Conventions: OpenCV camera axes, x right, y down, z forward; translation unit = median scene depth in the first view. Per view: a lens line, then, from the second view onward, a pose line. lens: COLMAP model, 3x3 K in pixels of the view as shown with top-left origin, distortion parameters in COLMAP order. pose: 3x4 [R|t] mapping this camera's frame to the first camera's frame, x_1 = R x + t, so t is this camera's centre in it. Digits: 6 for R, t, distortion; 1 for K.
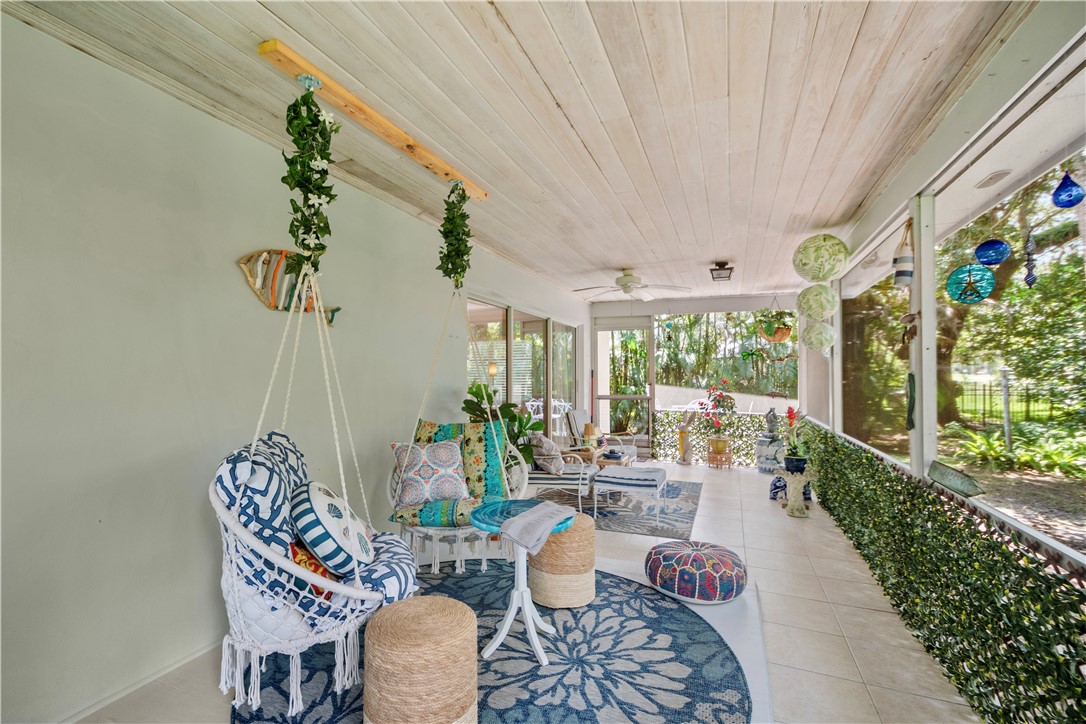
lens RADIAL K [[502.0, 0, 528.6], [0, 502.0, 367.8], [0, 0, 1]] dist [0.000134, -0.000039]
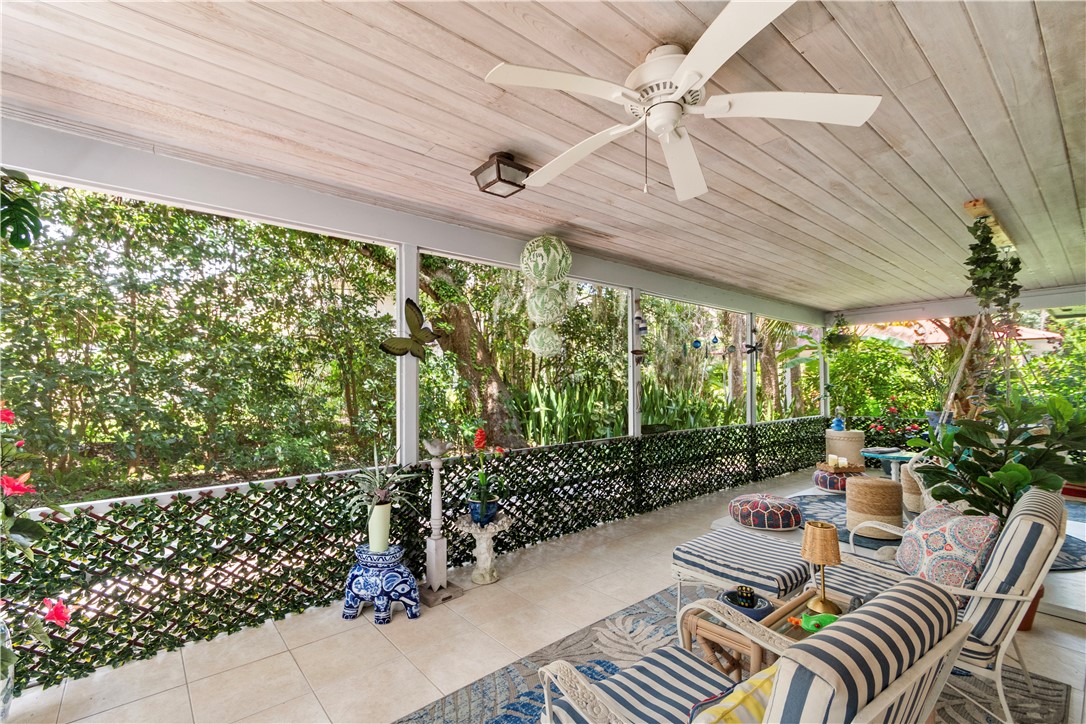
lens RADIAL K [[479.5, 0, 520.4], [0, 479.5, 375.6], [0, 0, 1]] dist [0.001761, -0.000431]
pose [[-0.872507, 0.009216, 0.488515, 0.337614], [-0.005726, 0.999561, -0.029083, 0.050771], [-0.488568, -0.028173, -0.872071, 3.346058]]
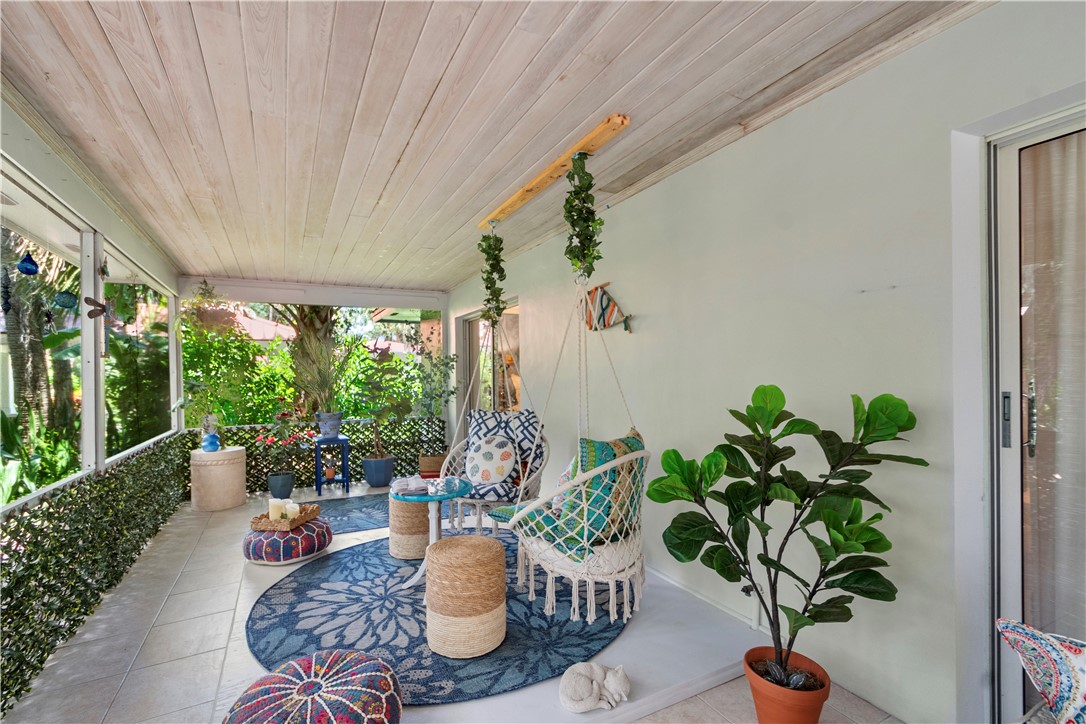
lens RADIAL K [[478.9, 0, 514.8], [0, 478.9, 382.1], [0, 0, 1]] dist [0.010496, -0.000198]
pose [[-0.672913, 0.012793, -0.739611, 0.739772], [0.019529, 0.999809, -0.000474, 0.029766], [0.739464, -0.014763, -0.673035, 1.970782]]
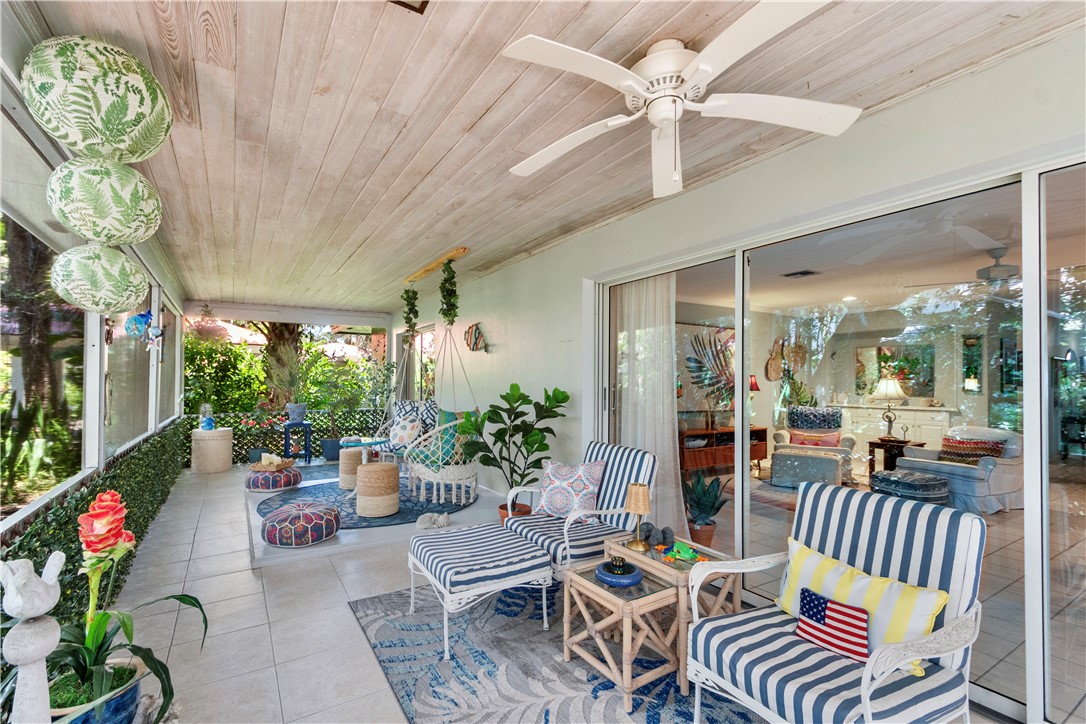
lens RADIAL K [[479.5, 0, 520.4], [0, 479.5, 375.6], [0, 0, 1]] dist [0.001761, -0.000431]
pose [[-0.604625, -0.016655, -0.796336, 1.270633], [0.003449, 0.999717, -0.023528, 0.055908], [0.796503, -0.016973, -0.604397, 2.843095]]
